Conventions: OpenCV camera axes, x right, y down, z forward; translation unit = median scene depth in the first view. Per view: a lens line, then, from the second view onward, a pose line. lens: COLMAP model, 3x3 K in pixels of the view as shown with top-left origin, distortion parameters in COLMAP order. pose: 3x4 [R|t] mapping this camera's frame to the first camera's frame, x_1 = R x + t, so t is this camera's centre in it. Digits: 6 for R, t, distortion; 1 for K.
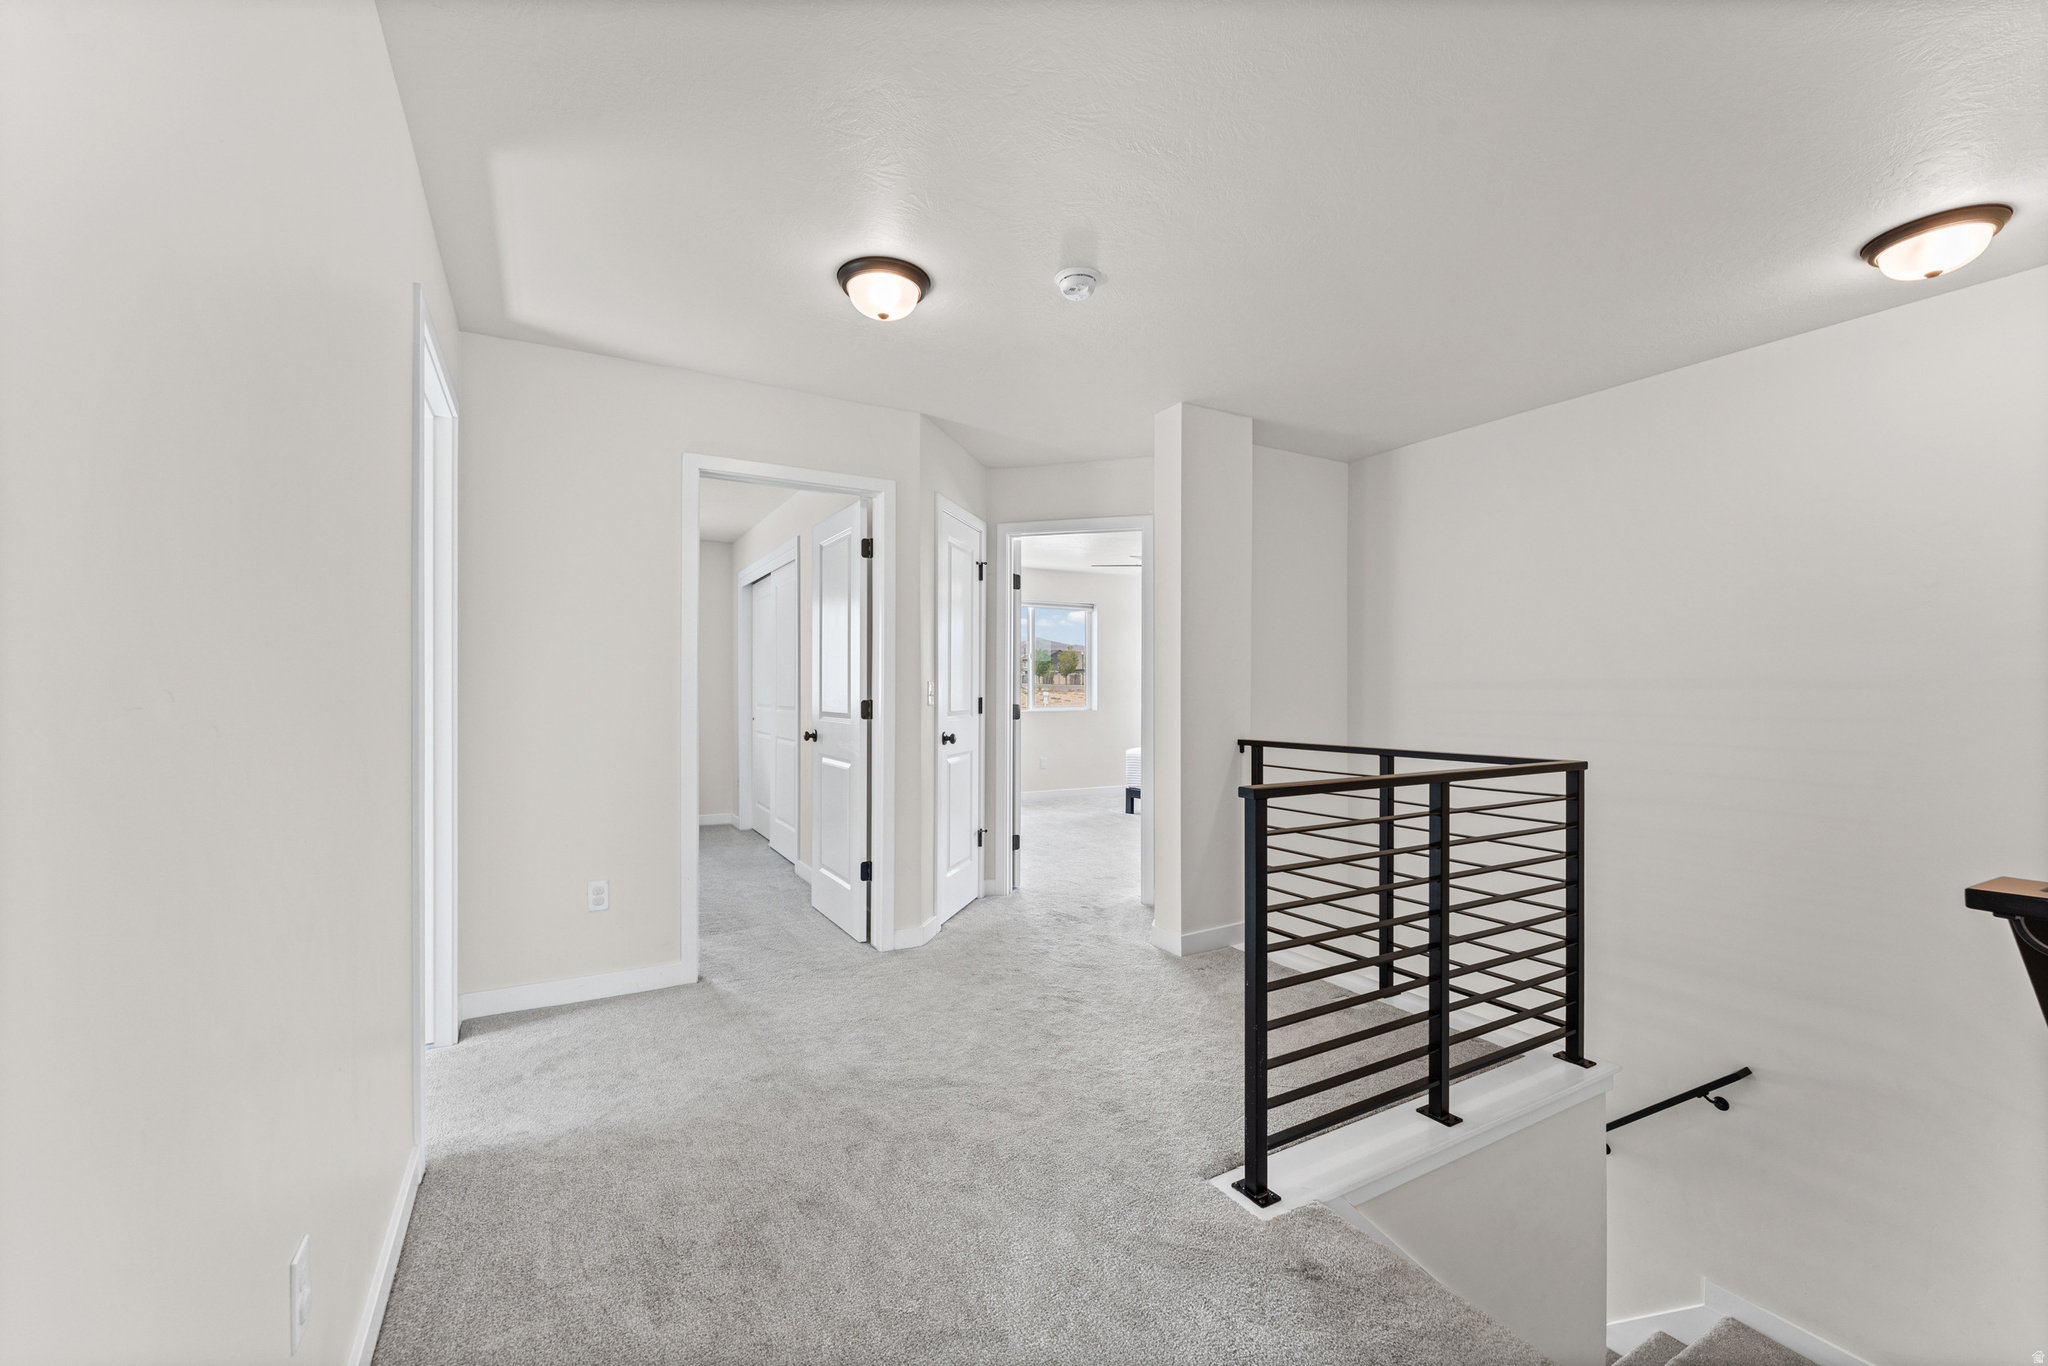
lens RADIAL K [[823.1, 0, 1022.7], [0, 823.1, 688.6], [0, 0, 1]] dist [0.000636, 0.000009]
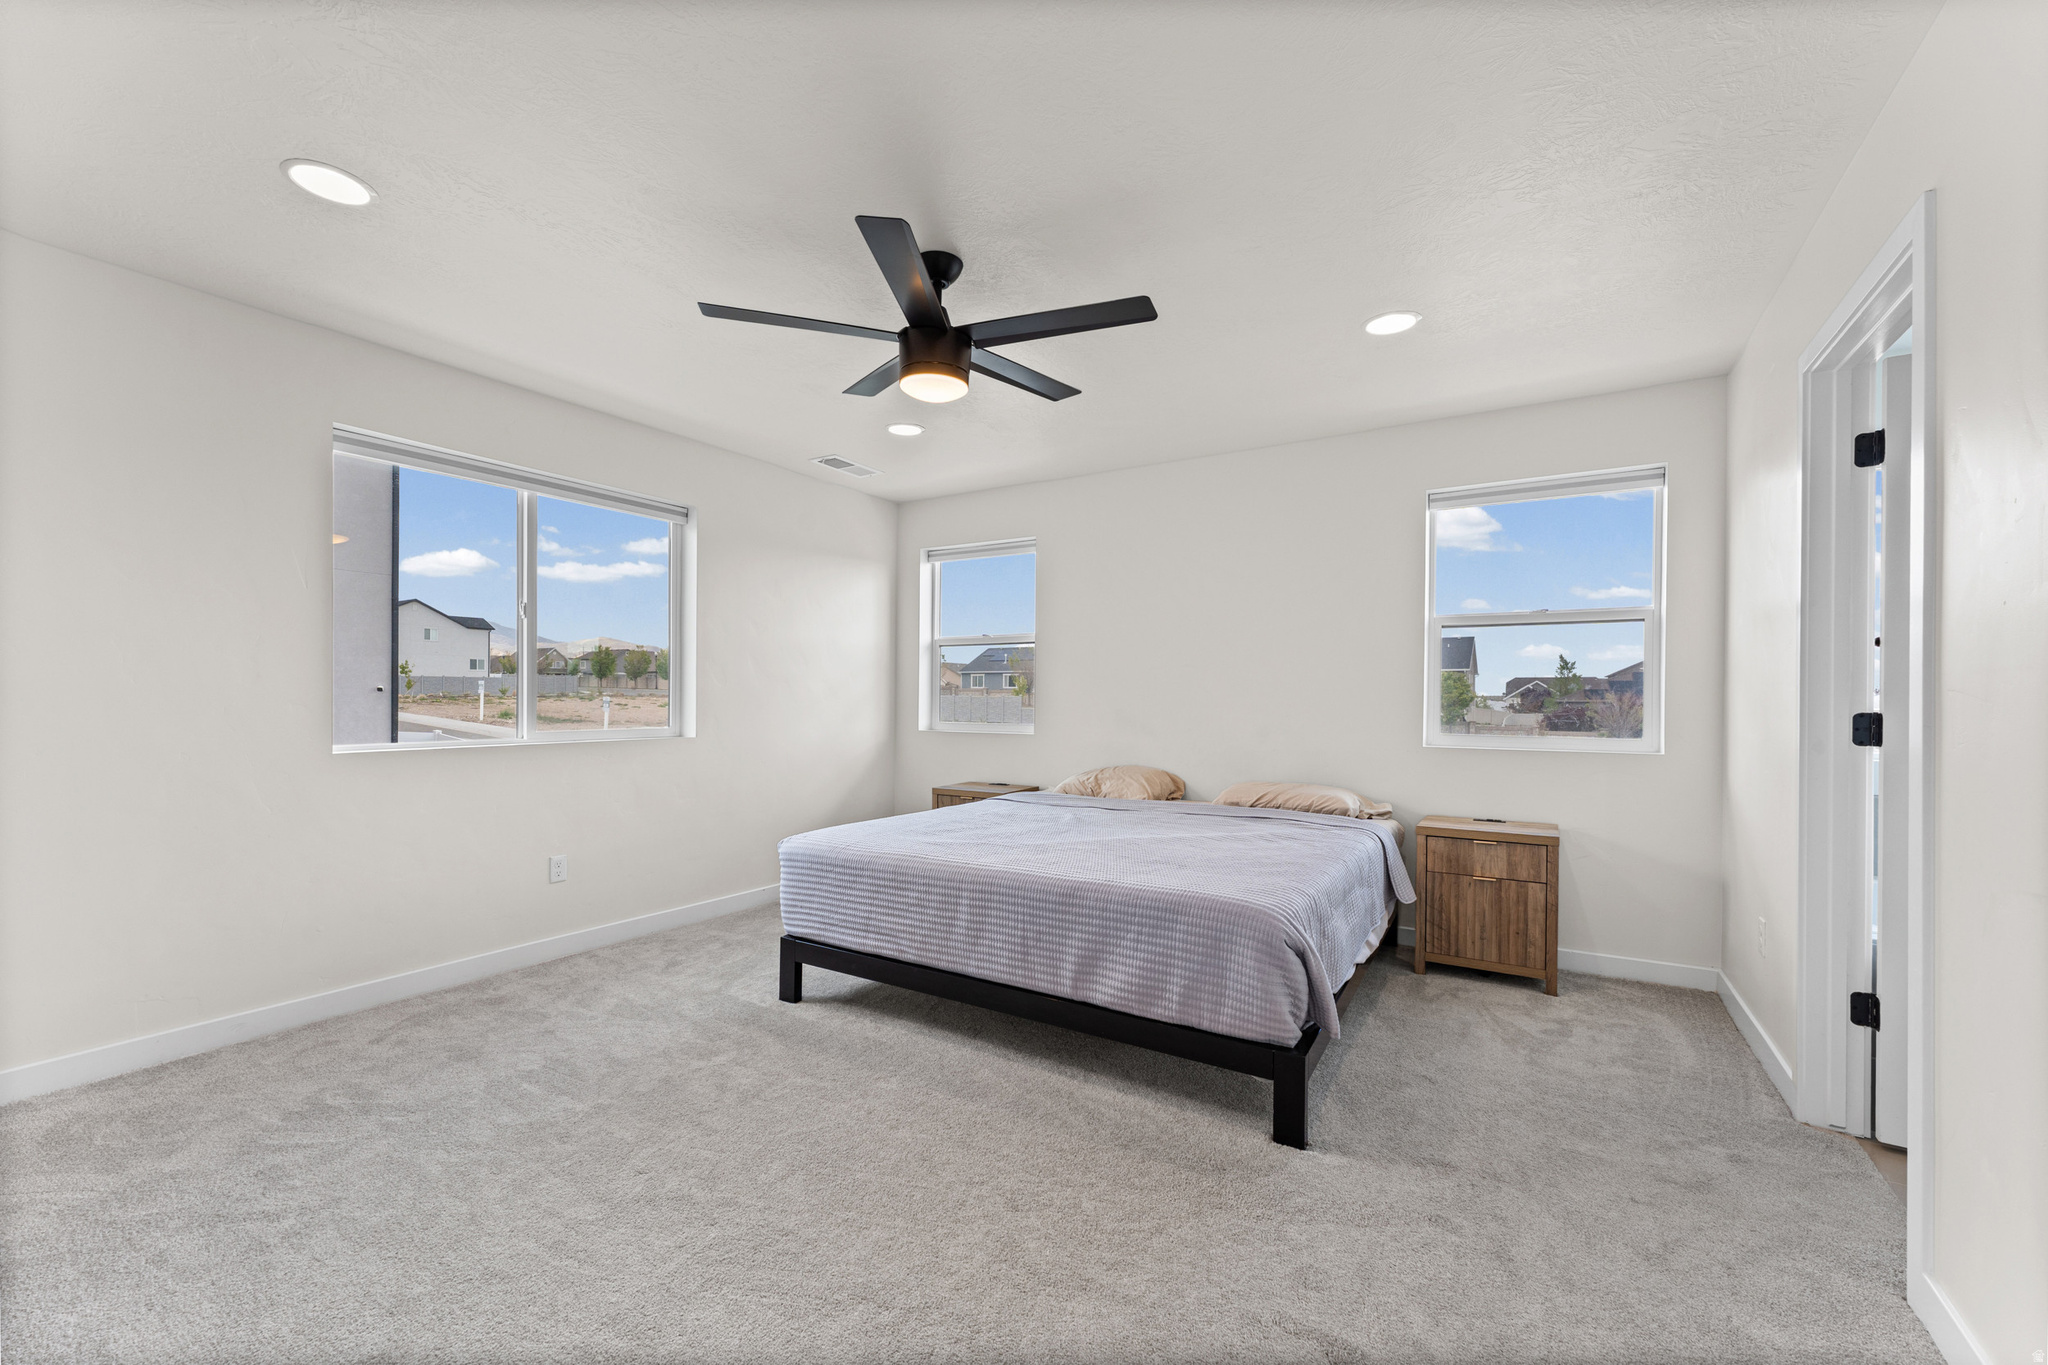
lens RADIAL K [[823.1, 0, 1030.9], [0, 823.1, 694.1], [0, 0, 1]] dist [0.000636, 0.000009]
pose [[0.877298, 0.004536, 0.479924, 0.032594], [-0.004546, 0.999989, -0.001142, 0.001041], [-0.479924, -0.001179, 0.877309, 0.493026]]
